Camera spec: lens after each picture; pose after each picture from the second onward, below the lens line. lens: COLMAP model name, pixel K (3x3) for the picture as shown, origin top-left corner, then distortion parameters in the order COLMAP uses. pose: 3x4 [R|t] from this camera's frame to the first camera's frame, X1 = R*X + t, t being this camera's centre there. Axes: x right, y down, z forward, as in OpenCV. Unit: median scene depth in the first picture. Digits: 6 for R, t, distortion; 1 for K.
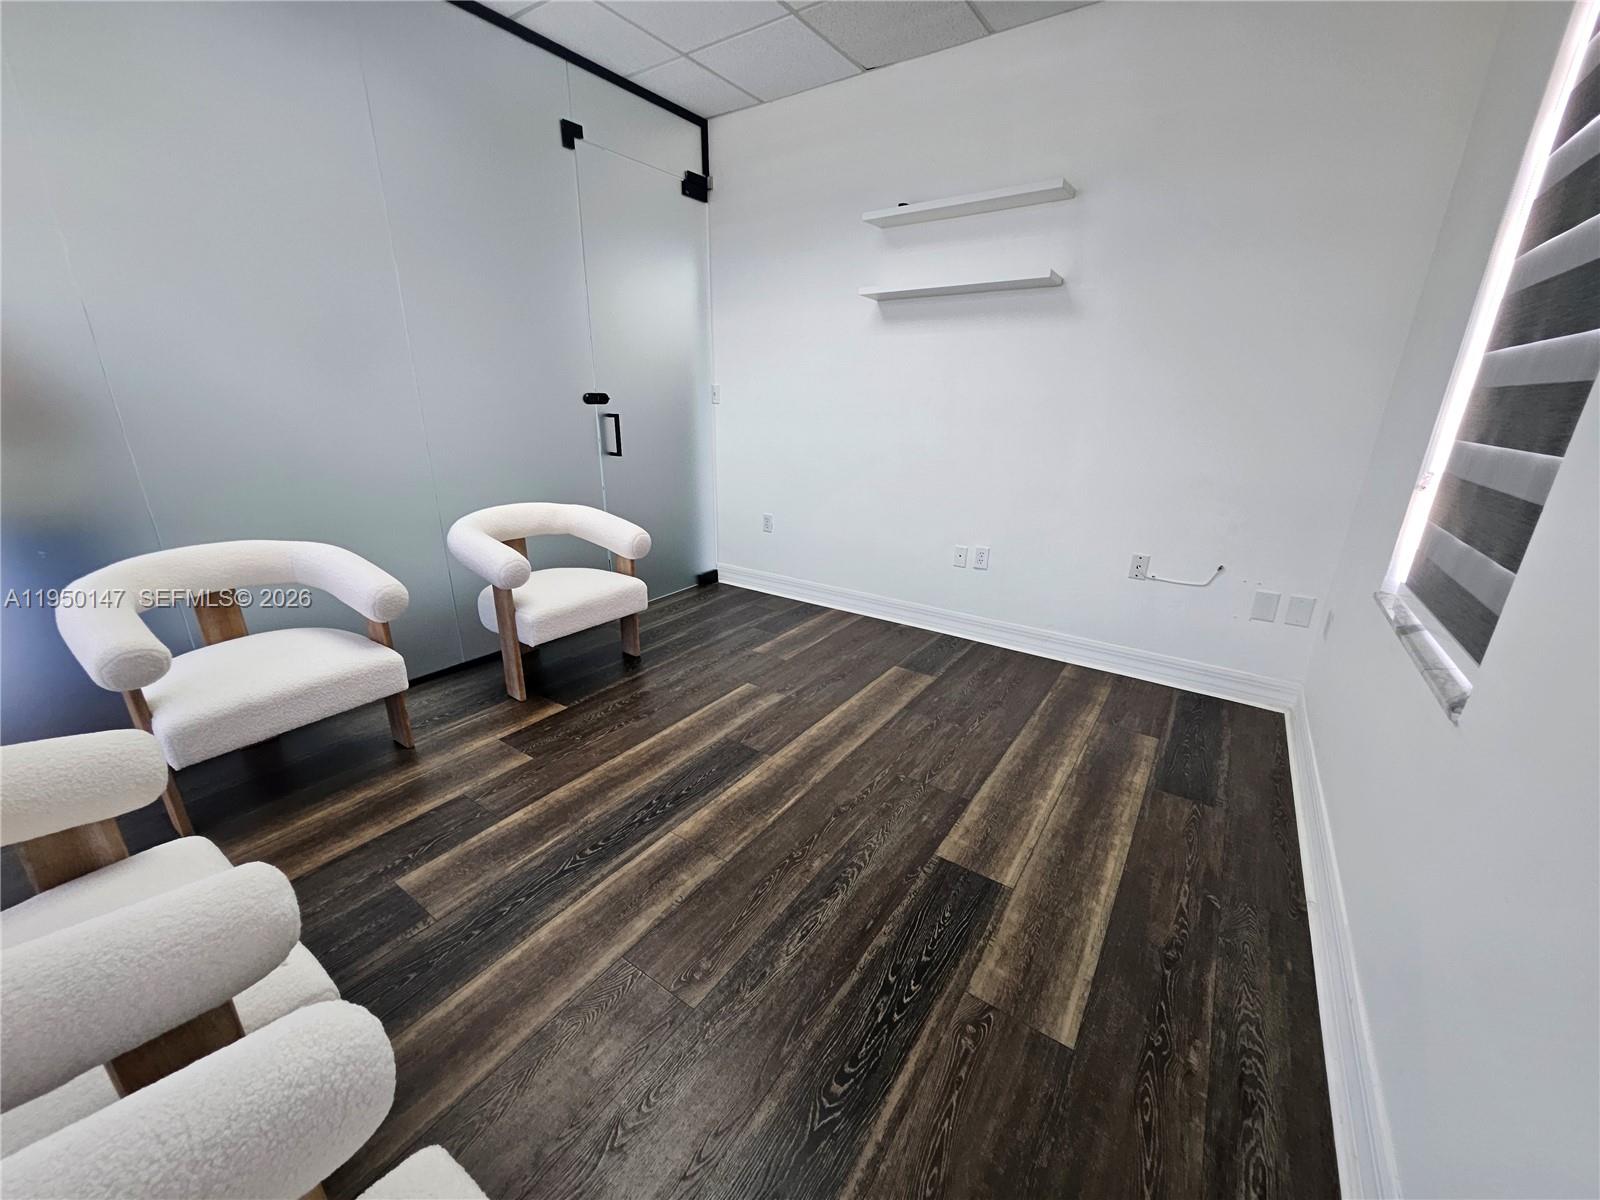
lens RADIAL K [[628.4, 0, 791.8], [0, 628.4, 597.7], [0, 0, 1]] dist [0.001921, -0.000146]
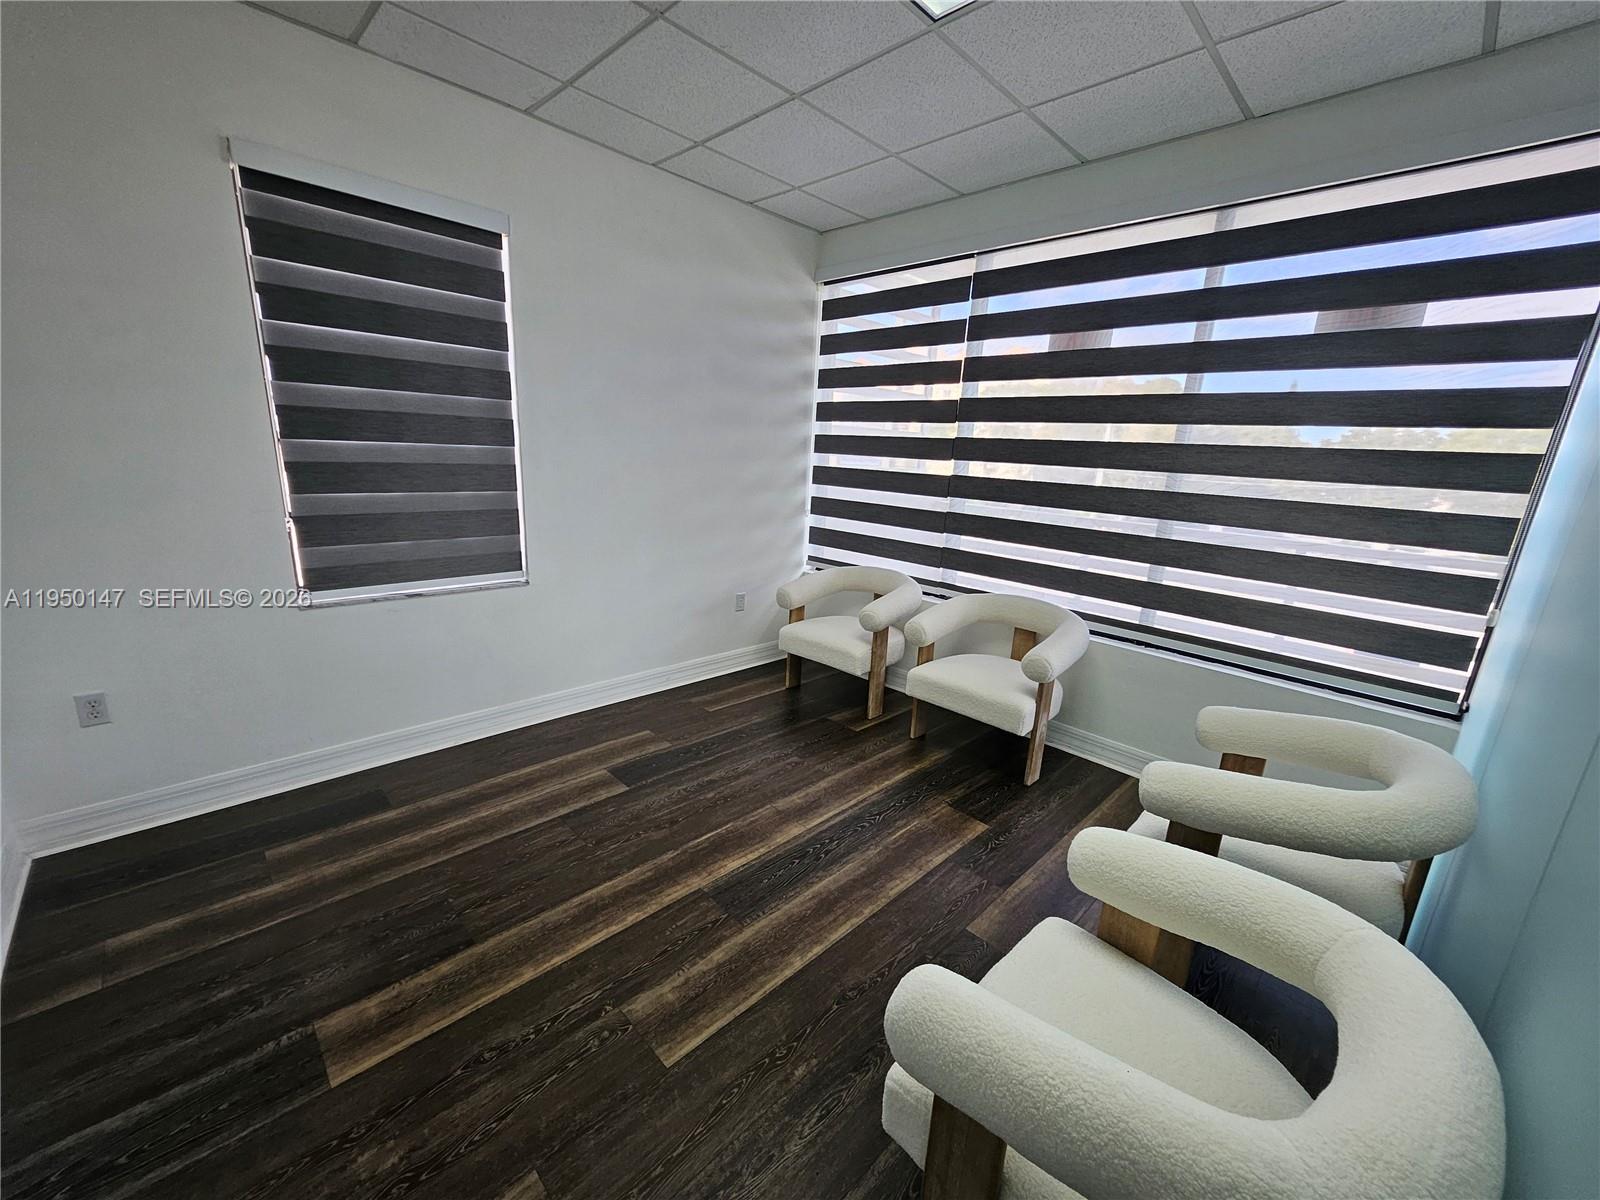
lens RADIAL K [[628.4, 0, 799.2], [0, 628.4, 610.4], [0, 0, 1]] dist [0.001921, -0.000146]
pose [[-0.982262, -0.100414, 0.158365, -0.319855], [-0.000754, 0.846647, 0.532155, -0.660543], [-0.187514, 0.522596, -0.831704, 1.762426]]
